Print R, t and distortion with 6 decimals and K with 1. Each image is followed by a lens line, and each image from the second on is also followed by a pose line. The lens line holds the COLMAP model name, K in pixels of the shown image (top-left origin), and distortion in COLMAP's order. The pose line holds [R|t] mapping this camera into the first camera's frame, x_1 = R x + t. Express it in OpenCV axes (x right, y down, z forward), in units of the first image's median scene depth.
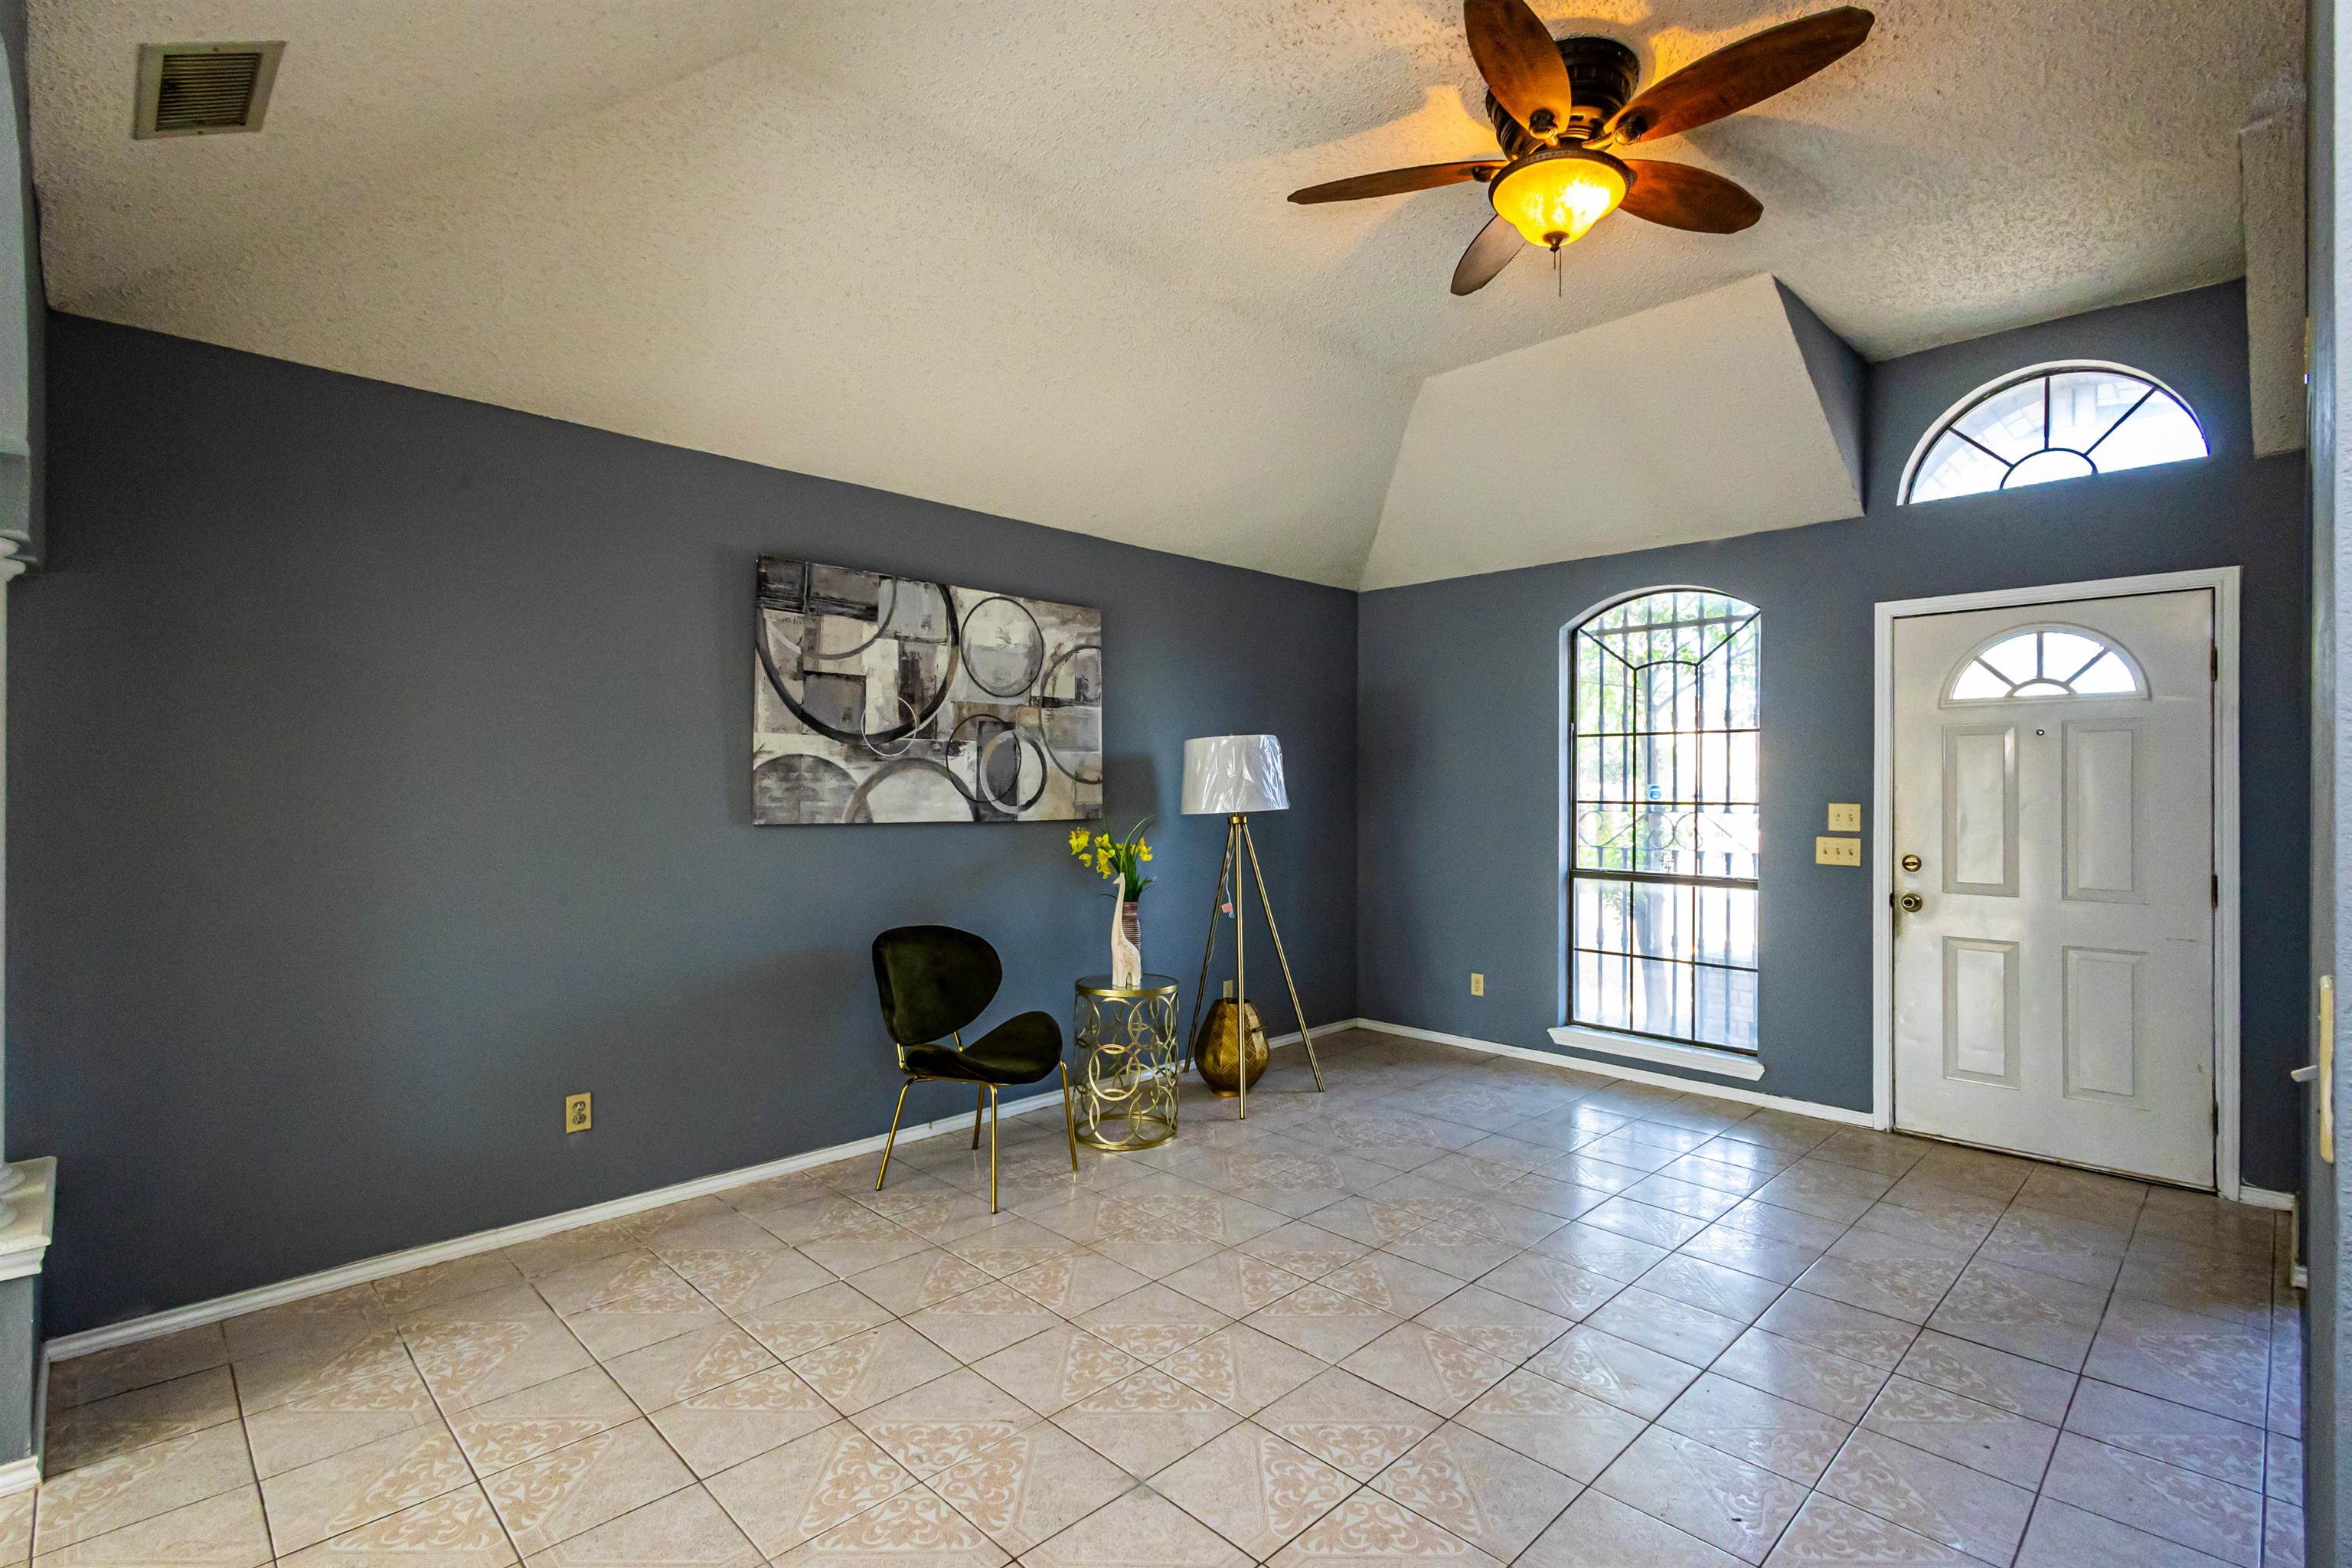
lens RADIAL K [[1086.9, 0, 1168.6], [0, 1086.9, 779.1], [0, 0, 1]] dist [0.007373, -0.001571]
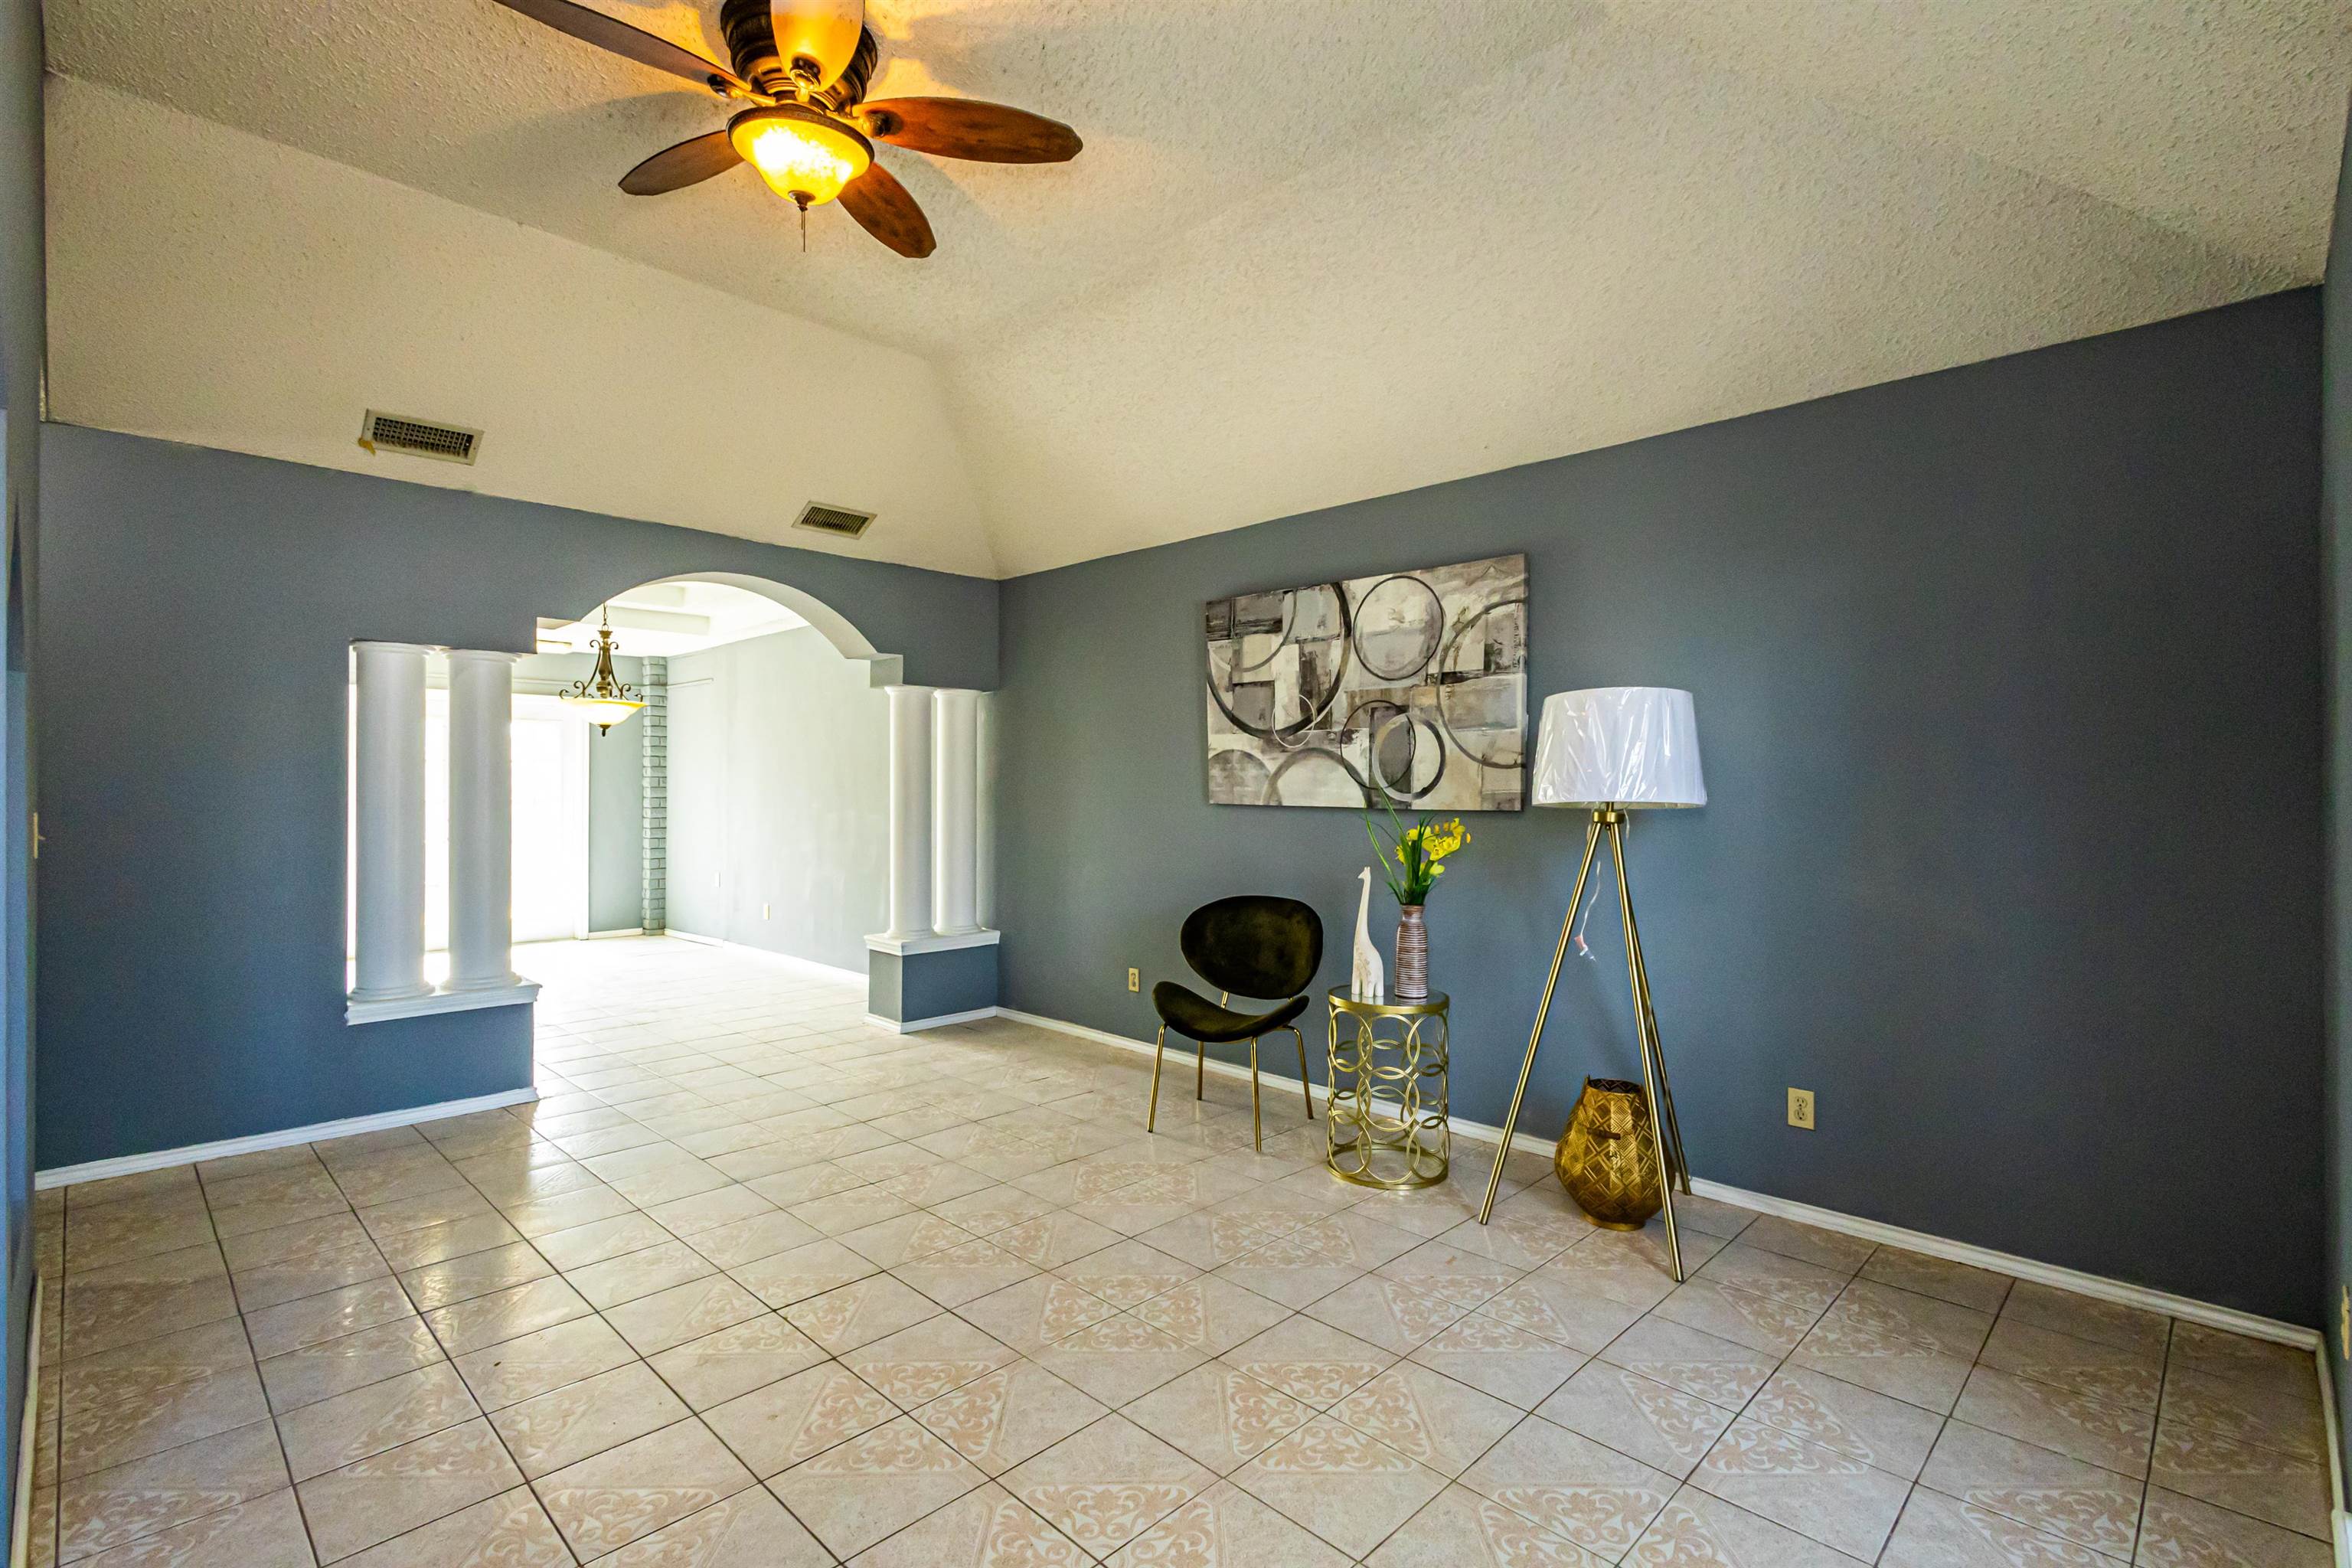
lens RADIAL K [[1086.9, 0, 1186.4], [0, 1086.9, 773.4], [0, 0, 1]] dist [0.007373, -0.001571]
pose [[0.020934, -0.008577, -0.999744, 0.849111], [0.013828, 0.999870, -0.008288, 0.013498], [0.999685, -0.013651, 0.021050, 0.835349]]
